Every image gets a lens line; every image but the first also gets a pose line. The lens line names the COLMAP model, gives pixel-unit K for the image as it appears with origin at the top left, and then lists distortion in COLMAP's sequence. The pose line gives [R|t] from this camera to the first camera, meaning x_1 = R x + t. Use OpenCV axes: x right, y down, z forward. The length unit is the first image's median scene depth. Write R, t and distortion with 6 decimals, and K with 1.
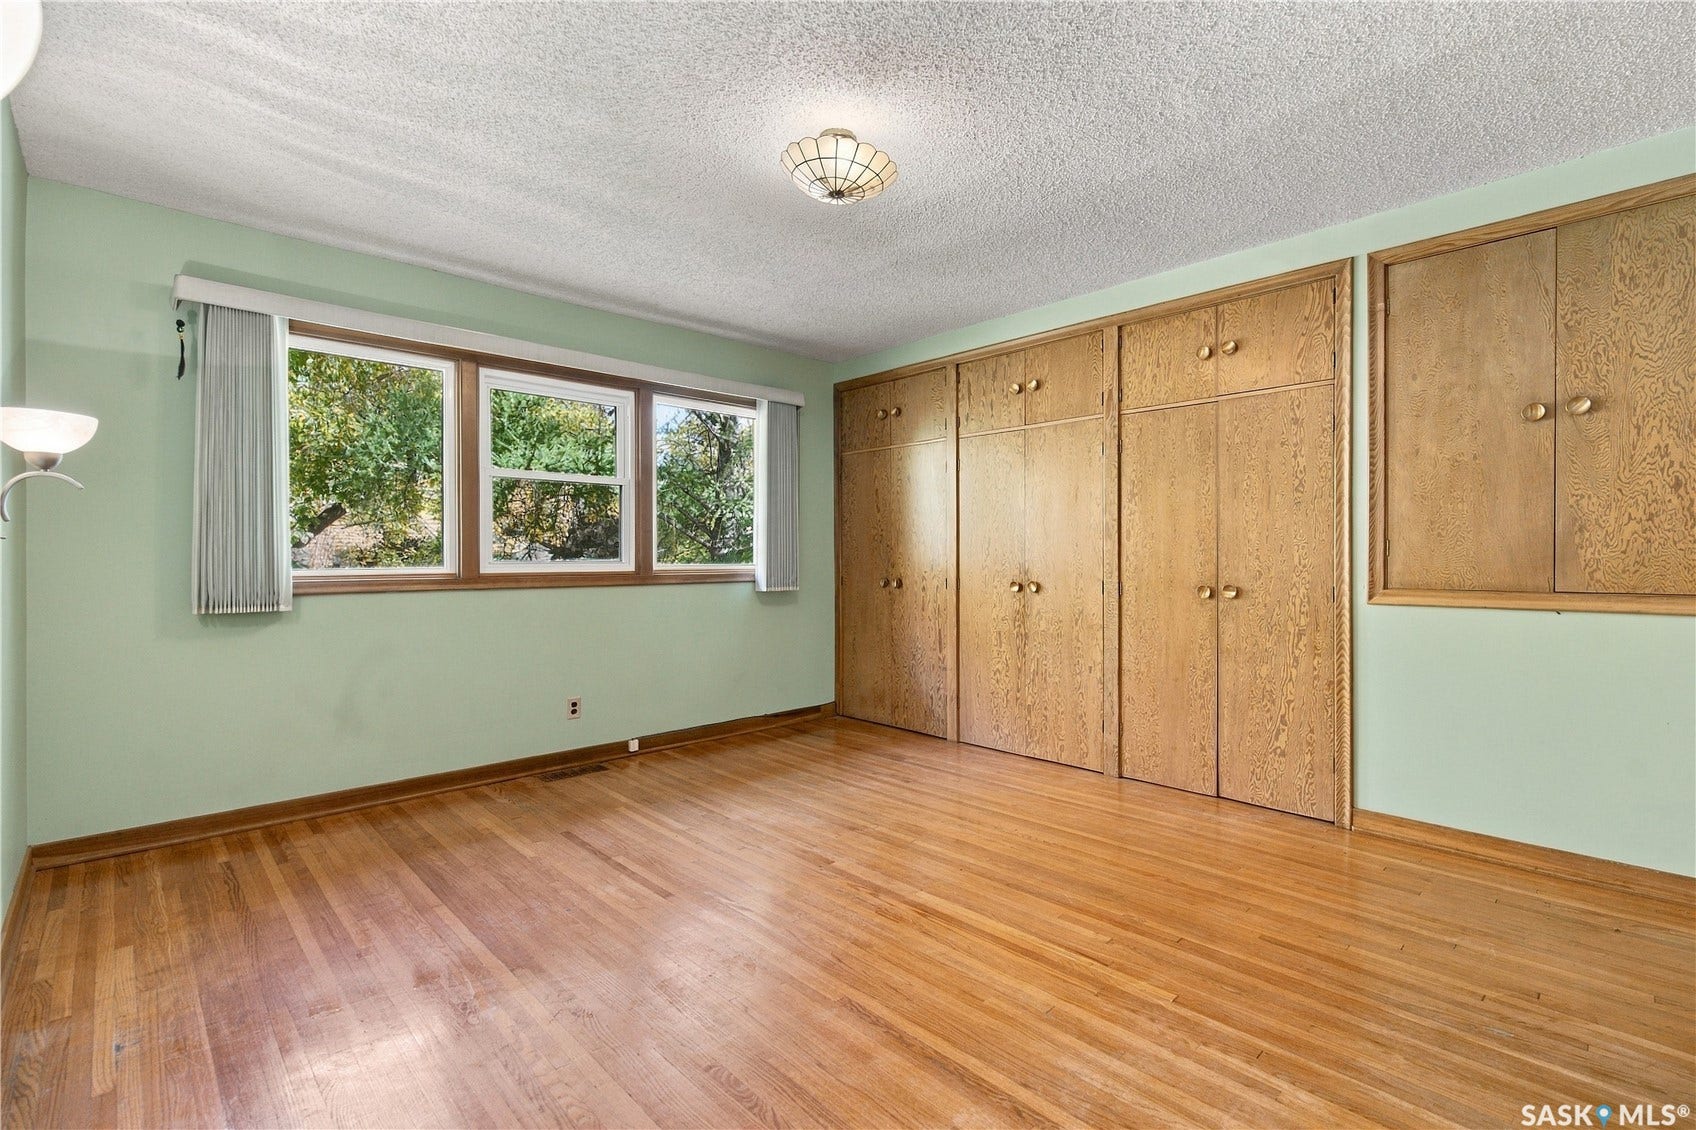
lens RADIAL K [[763.8, 0, 846.8], [0, 763.8, 560.4], [0, 0, 1]] dist [-0.000097, -0.000038]
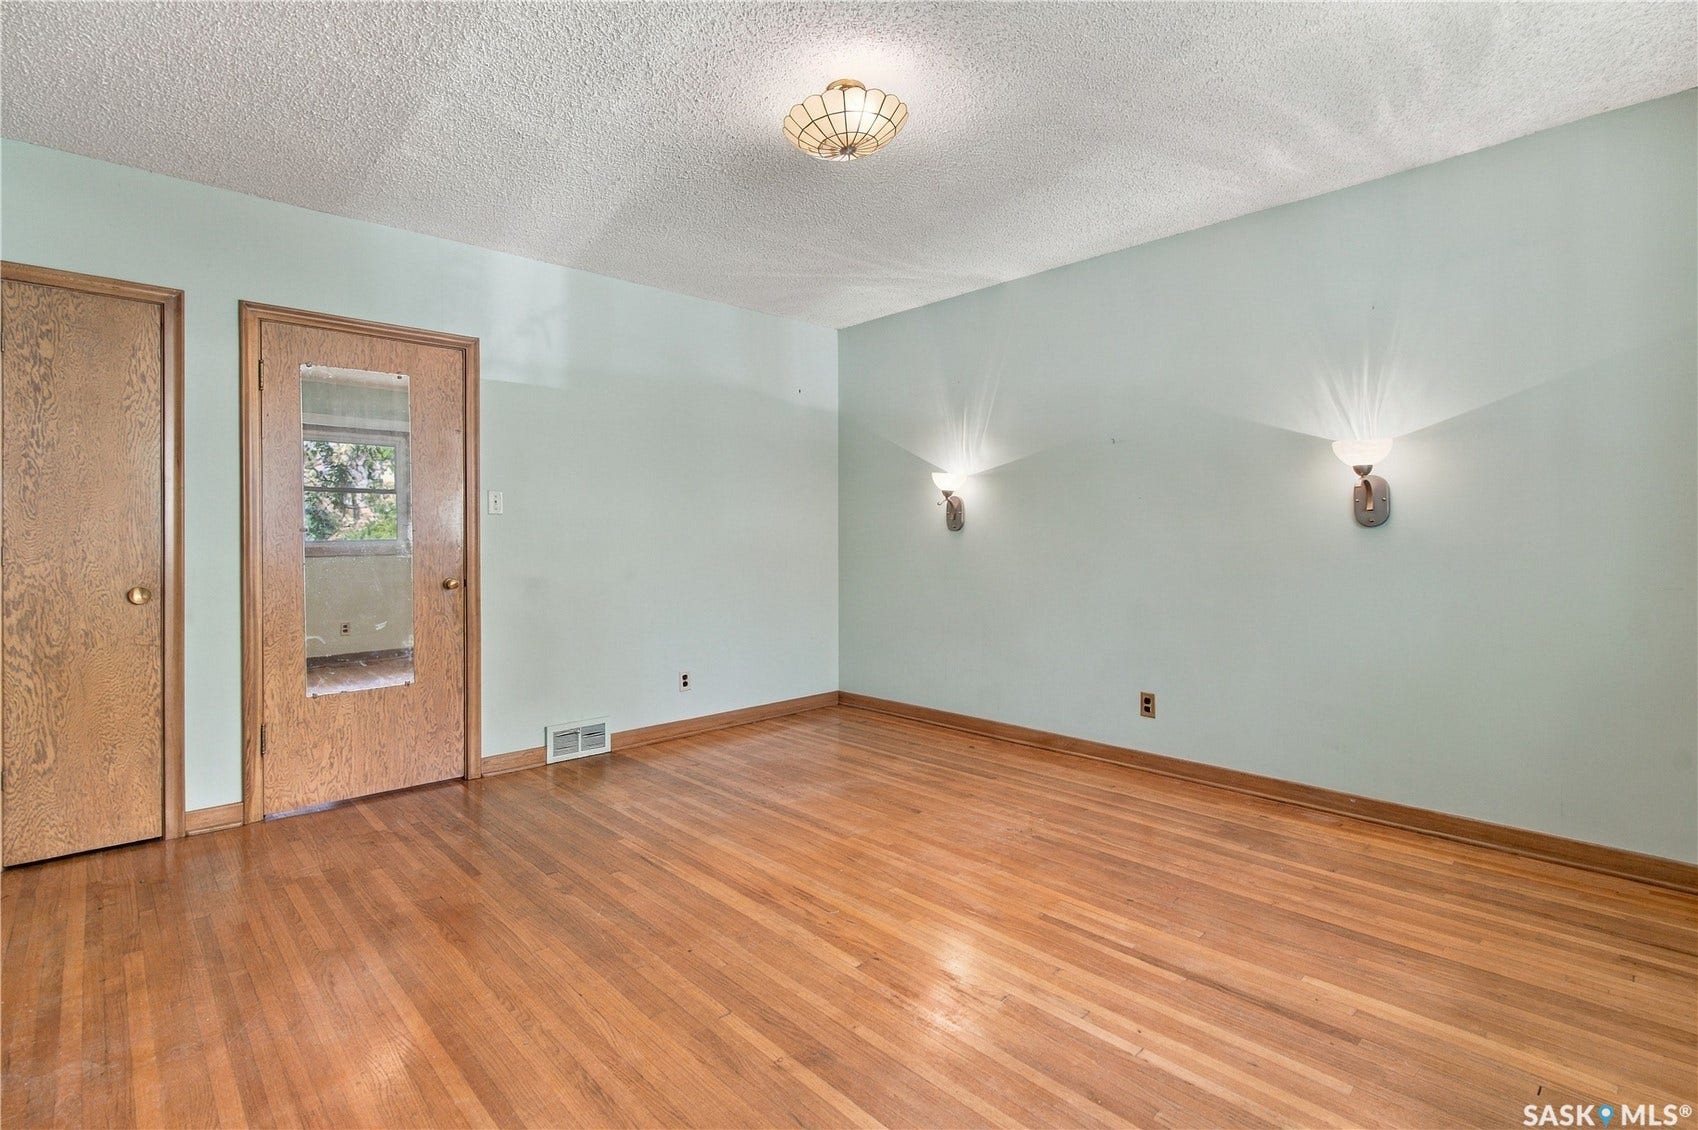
lens RADIAL K [[788.7, 0, 847.8], [0, 788.7, 531.2], [0, 0, 1]] dist [-0.000499, -0.000206]
pose [[-0.999961, 0.007820, 0.004046, -0.014947], [0.007827, 0.999968, 0.001872, -0.015605], [-0.004032, 0.001904, -0.999990, 2.075861]]
